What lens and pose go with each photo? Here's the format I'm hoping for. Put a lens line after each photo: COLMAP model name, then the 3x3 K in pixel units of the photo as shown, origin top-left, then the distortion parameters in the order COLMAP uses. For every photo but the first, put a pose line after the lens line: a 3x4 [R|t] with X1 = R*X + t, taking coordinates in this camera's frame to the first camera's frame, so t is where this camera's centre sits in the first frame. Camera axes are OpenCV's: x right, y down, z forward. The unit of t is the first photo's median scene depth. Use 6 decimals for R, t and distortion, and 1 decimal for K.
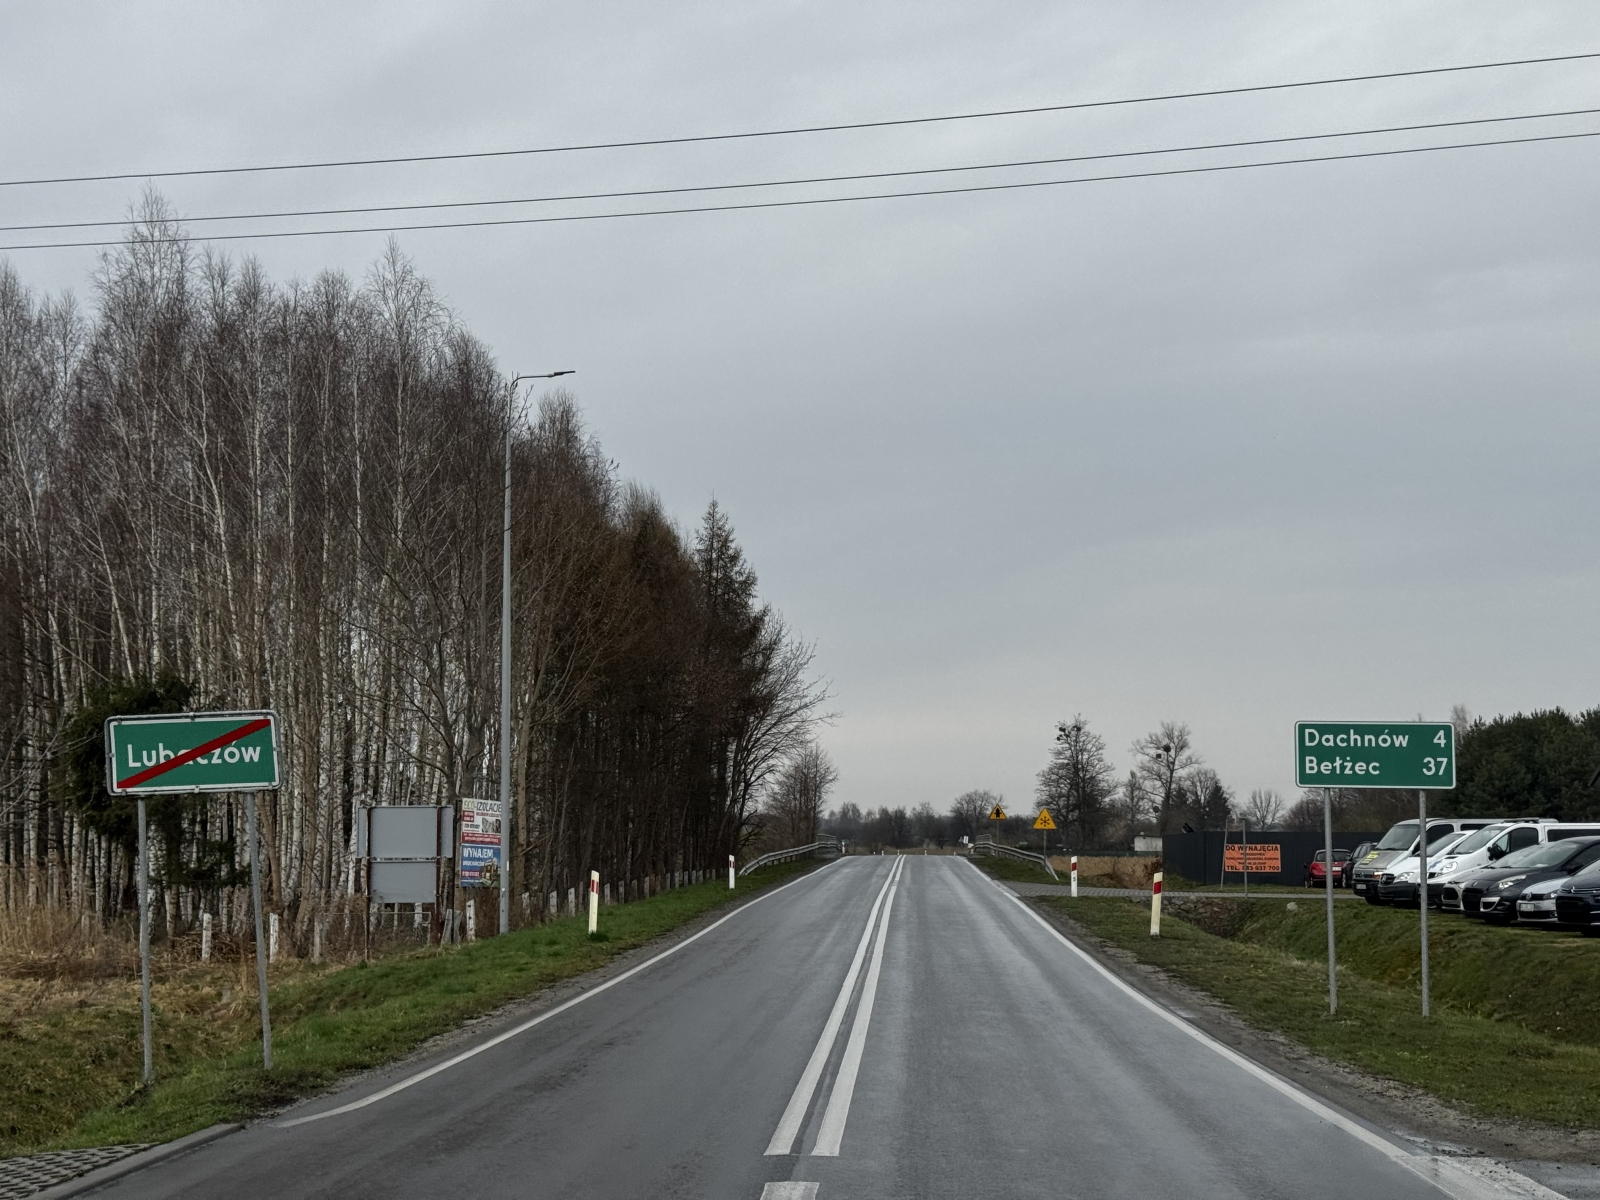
lens RADIAL K [[2203.1, 0, 799.1], [0, 2203.1, 596.7], [0, 0, 1]] dist [0.090609, 0.000000]
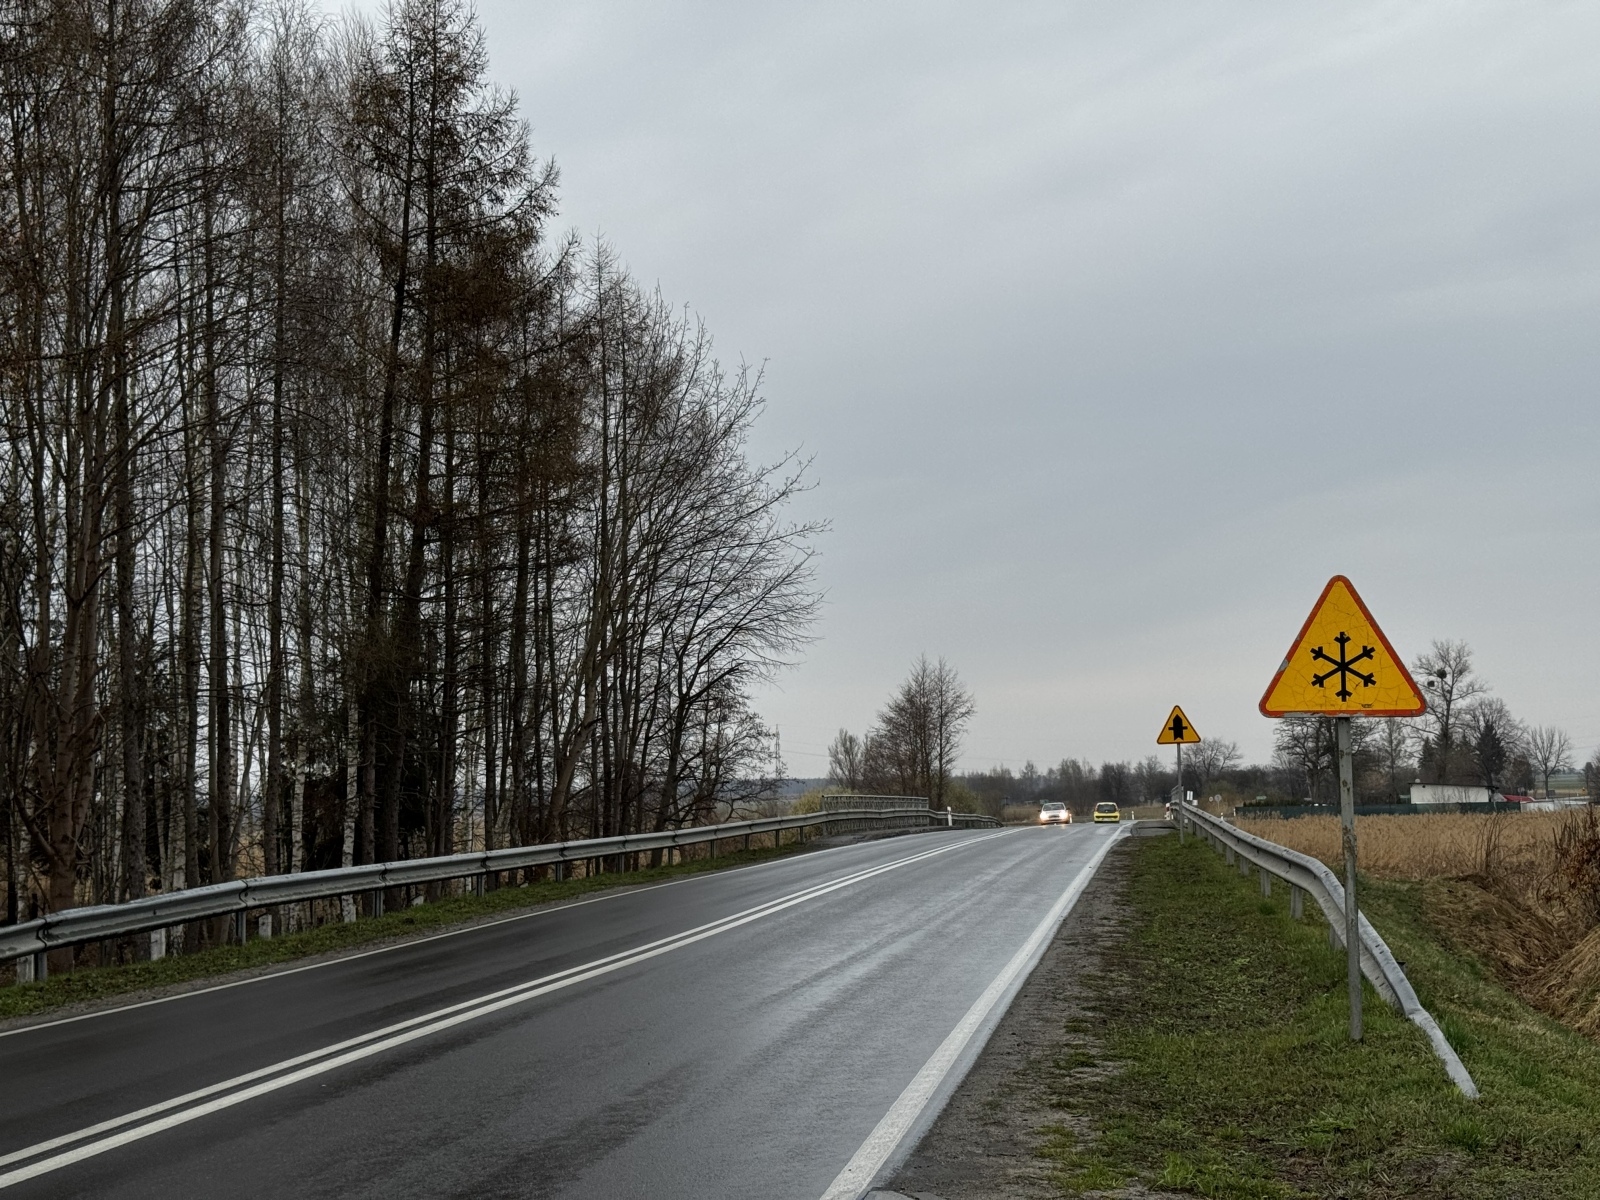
lens RADIAL K [[2203.1, 0, 799.0], [0, 2203.1, 607.5], [0, 0, 1]] dist [0.090609, 0.000000]
pose [[0.993966, -0.039008, -0.102523, 0.019540], [0.041166, 0.998971, 0.019014, 0.020195], [0.101676, -0.023120, 0.994549, 0.182761]]
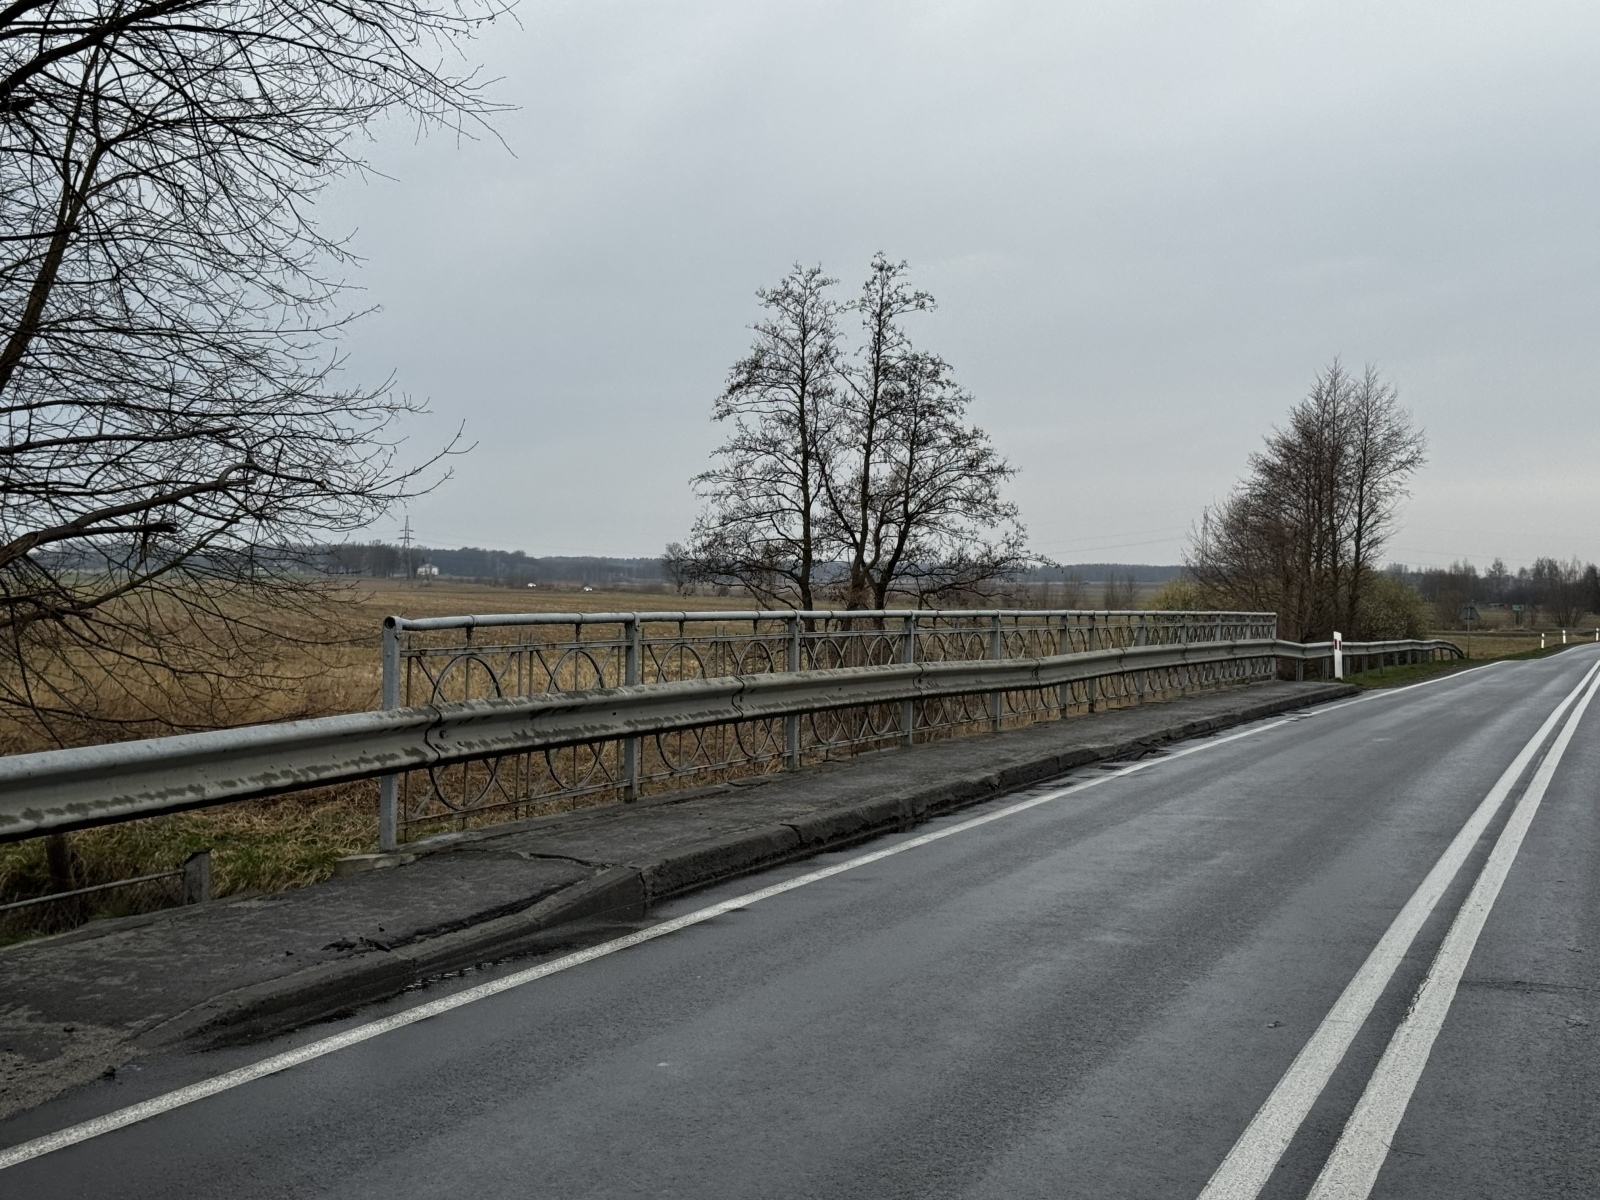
lens RADIAL K [[2203.1, 0, 802.3], [0, 2203.1, 596.1], [0, 0, 1]] dist [0.090609, 0.000000]
pose [[0.954107, 0.017187, -0.298972, 0.017446], [0.015852, 0.994054, 0.107732, 0.034490], [0.299046, -0.107527, 0.948161, 0.324832]]
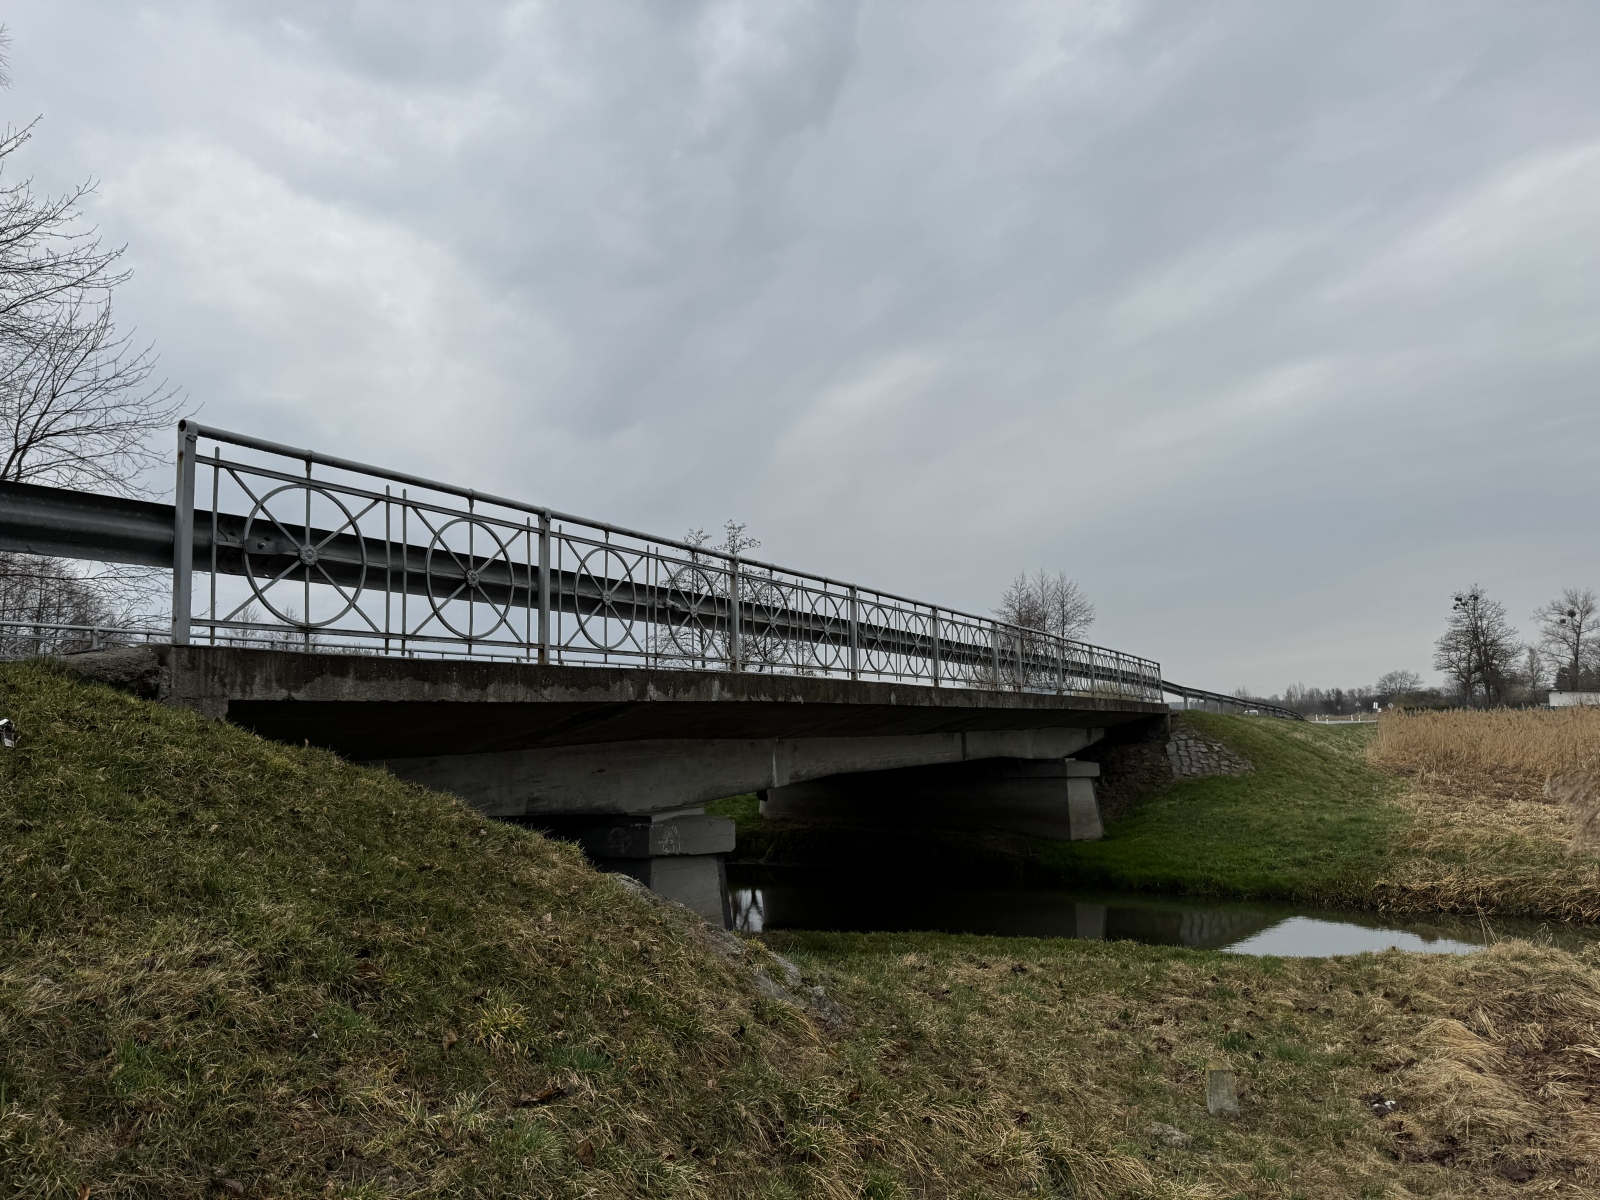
lens RADIAL K [[1123.5, 0, 804.1], [0, 1123.5, 624.8], [0, 0, 1]] dist [0.008317, -0.003916]
pose [[0.912573, -0.069923, -0.402892, 0.044607], [0.078877, 0.996868, 0.005651, 0.041205], [0.401235, -0.036936, 0.915230, 0.339065]]
